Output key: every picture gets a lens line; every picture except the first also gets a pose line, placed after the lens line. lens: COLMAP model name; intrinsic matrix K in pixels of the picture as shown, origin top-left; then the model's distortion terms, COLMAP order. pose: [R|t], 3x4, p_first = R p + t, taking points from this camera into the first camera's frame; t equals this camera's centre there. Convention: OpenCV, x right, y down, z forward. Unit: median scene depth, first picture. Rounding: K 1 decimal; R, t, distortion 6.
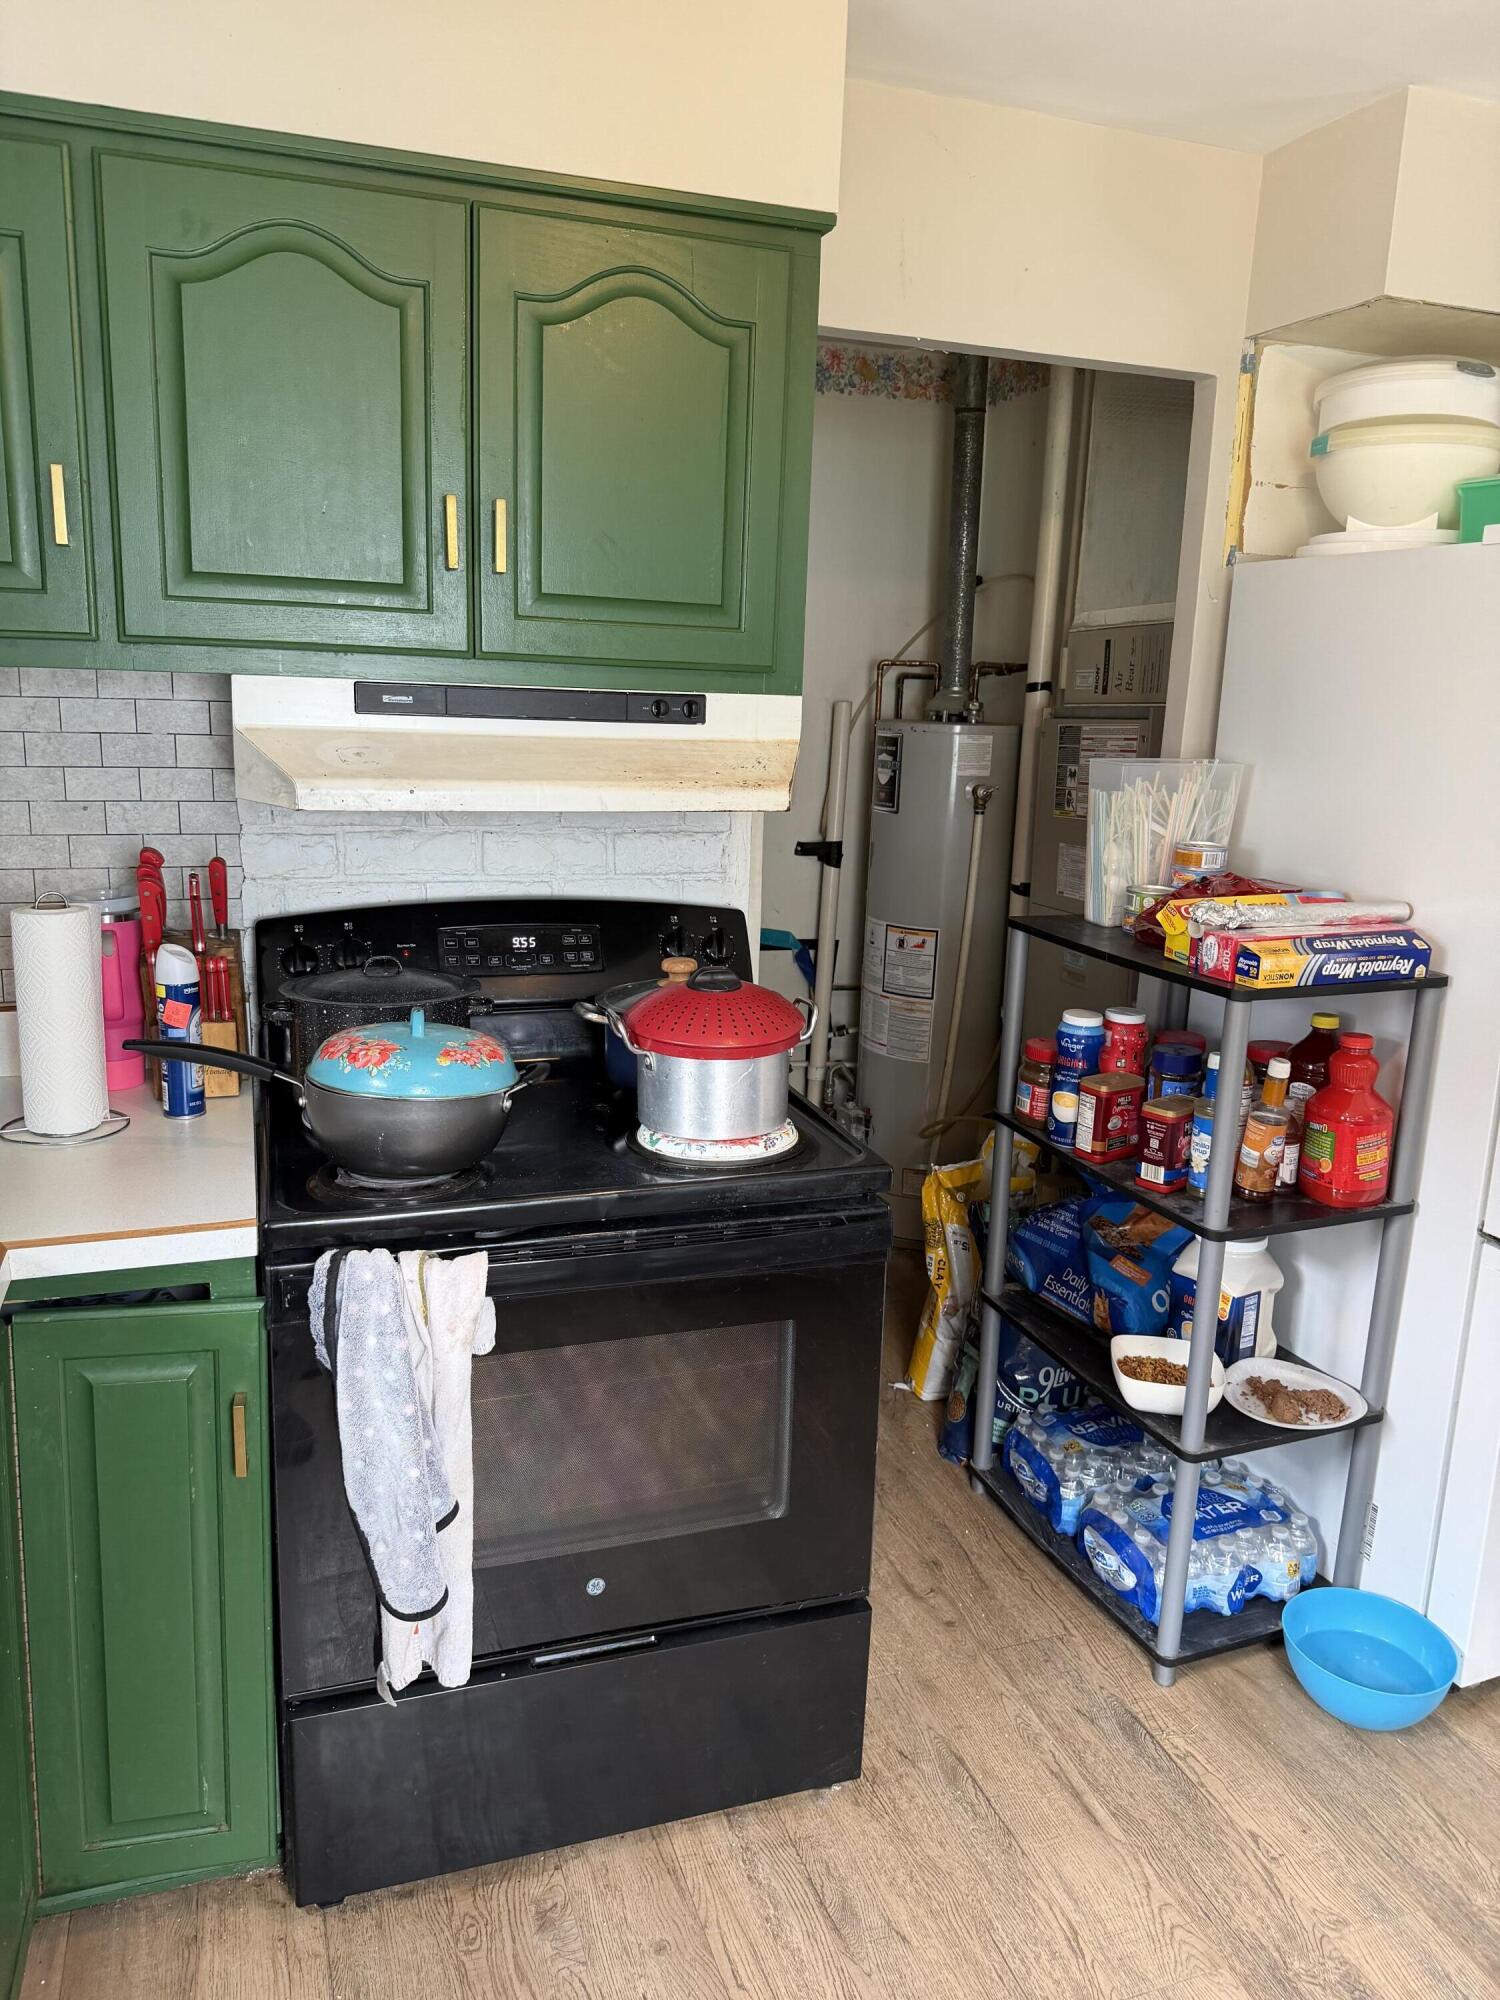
lens RADIAL K [[1422.9, 0, 747.1], [0, 1422.9, 1001.3], [0, 0, 1]] dist [0.027722, -0.045671]
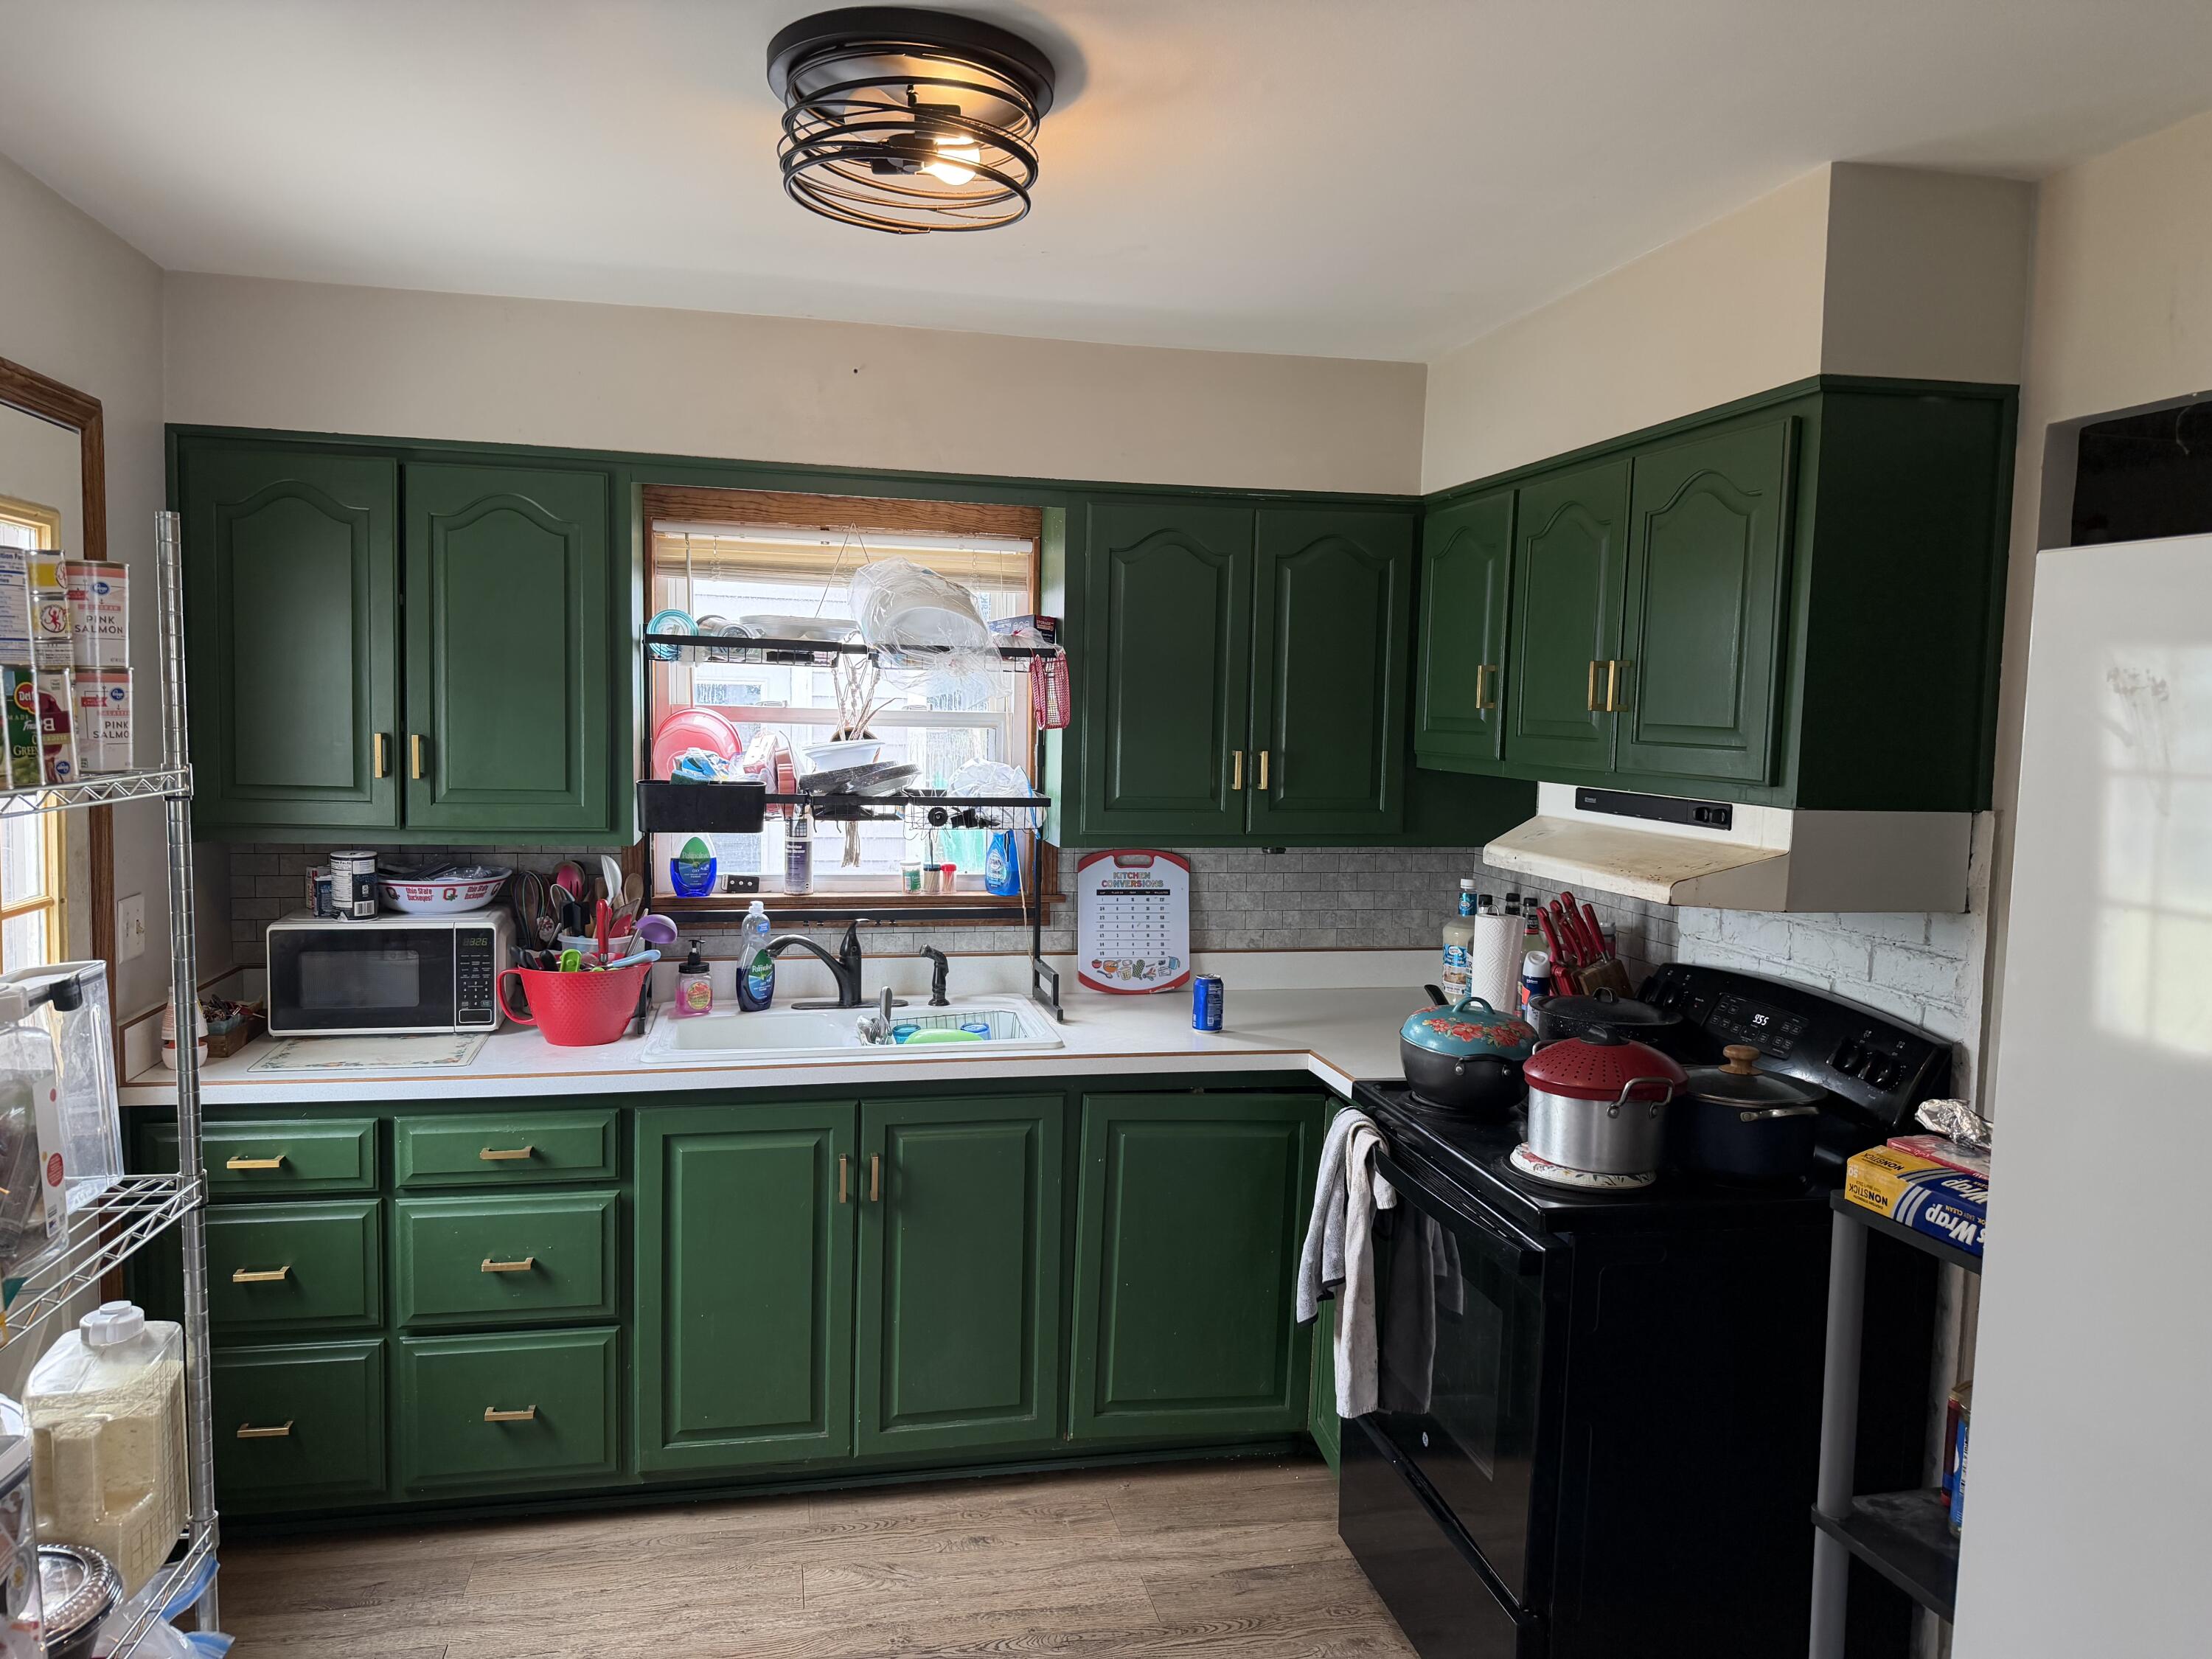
lens RADIAL K [[1573.7, 0, 1108.9], [0, 1573.7, 833.5], [0, 0, 1]] dist [0.027722, -0.045671]
pose [[-0.146796, 0.037201, -0.988467, 1.266194], [-0.242106, 0.967547, 0.072368, -0.165532], [0.959081, 0.249938, -0.133026, 0.706503]]
